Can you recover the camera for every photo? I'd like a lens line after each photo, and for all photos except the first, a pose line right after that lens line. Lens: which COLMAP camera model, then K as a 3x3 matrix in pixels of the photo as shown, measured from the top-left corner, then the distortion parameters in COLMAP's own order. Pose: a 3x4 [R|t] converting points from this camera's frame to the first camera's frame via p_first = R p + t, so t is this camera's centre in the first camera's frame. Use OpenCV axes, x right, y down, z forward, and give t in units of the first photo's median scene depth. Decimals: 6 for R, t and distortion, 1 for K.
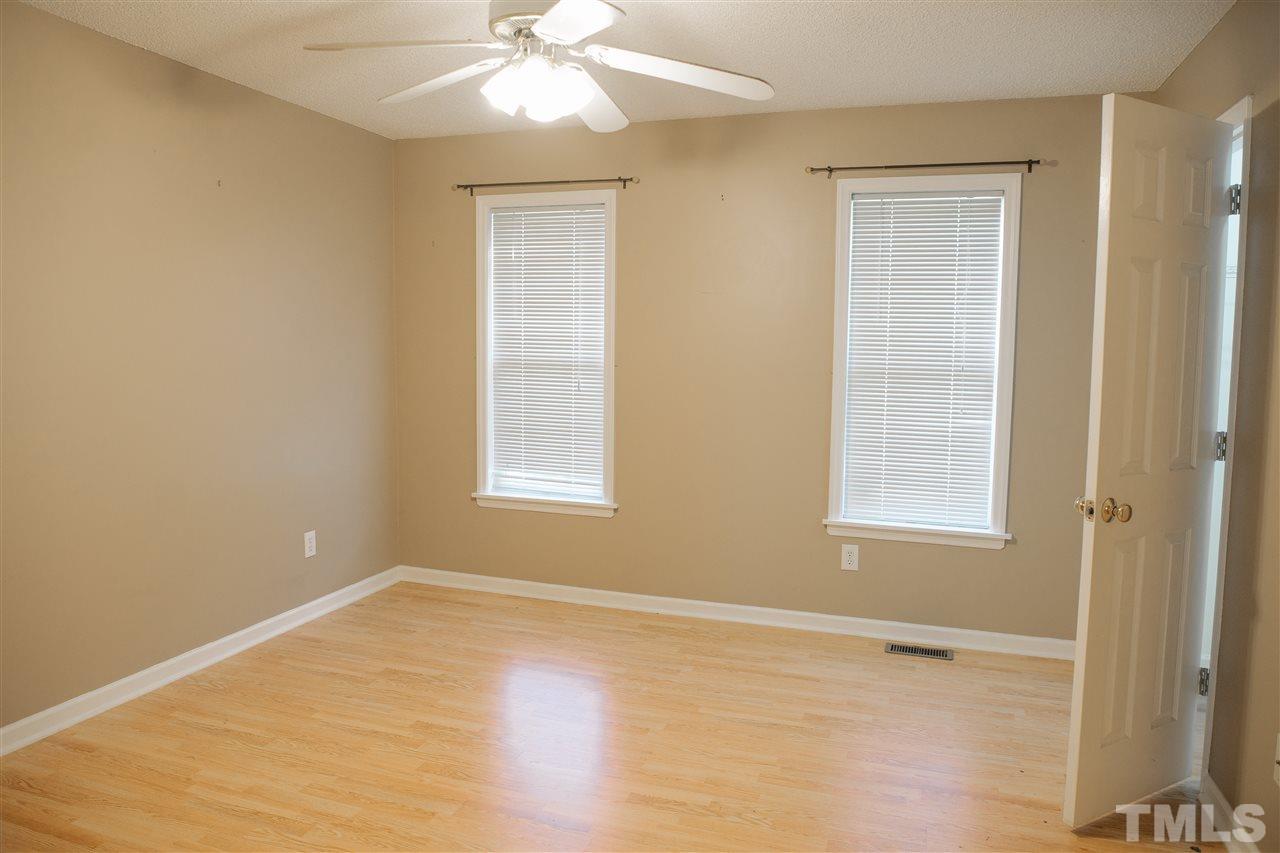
lens RADIAL K [[841.5, 0, 632.7], [0, 841.5, 418.3], [0, 0, 1]] dist [-0.088382, 0.000351]
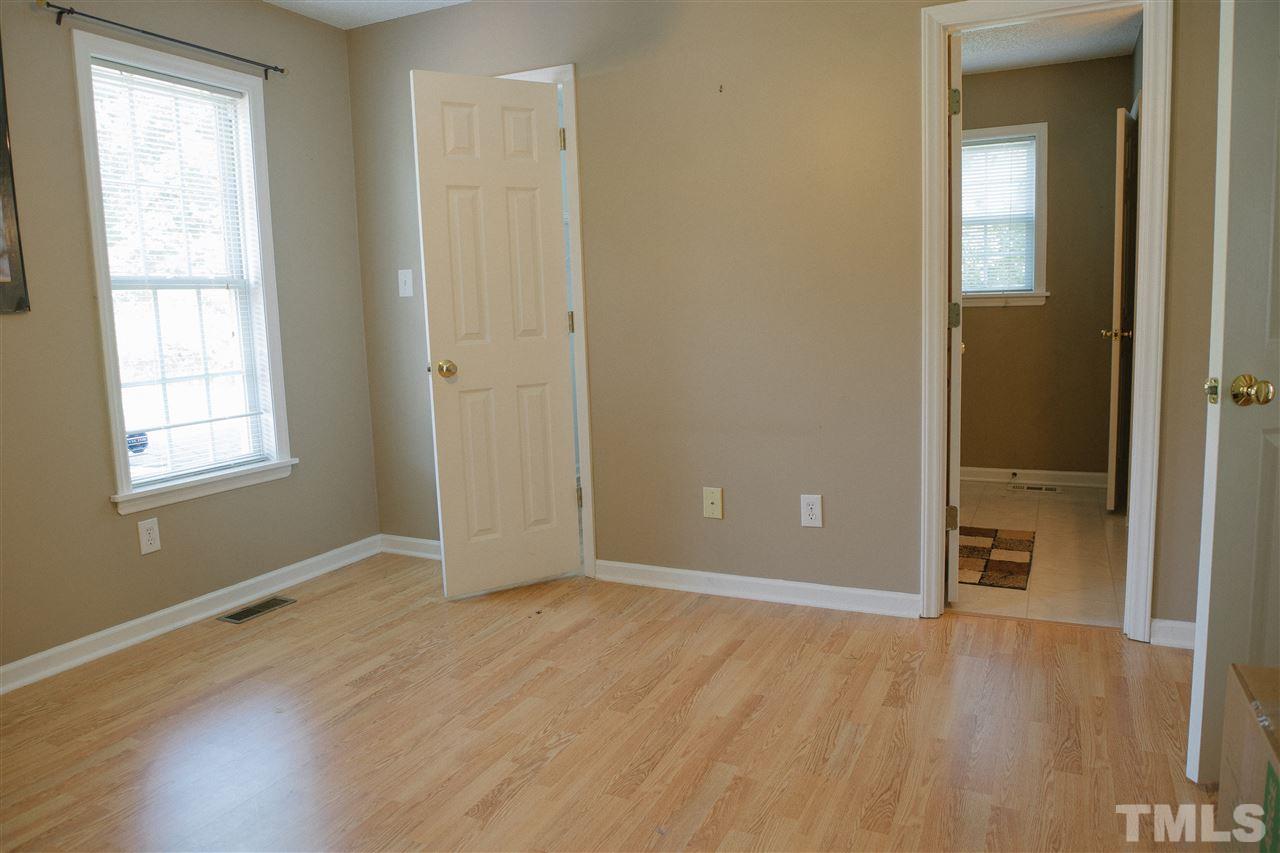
lens RADIAL K [[841.5, 0, 632.7], [0, 841.5, 418.3], [0, 0, 1]] dist [-0.088382, 0.000351]
pose [[0.121321, -0.149100, 0.981351, -0.436432], [0.119993, 0.983607, 0.134609, 0.012685], [-0.985334, 0.101424, 0.137223, 0.474157]]
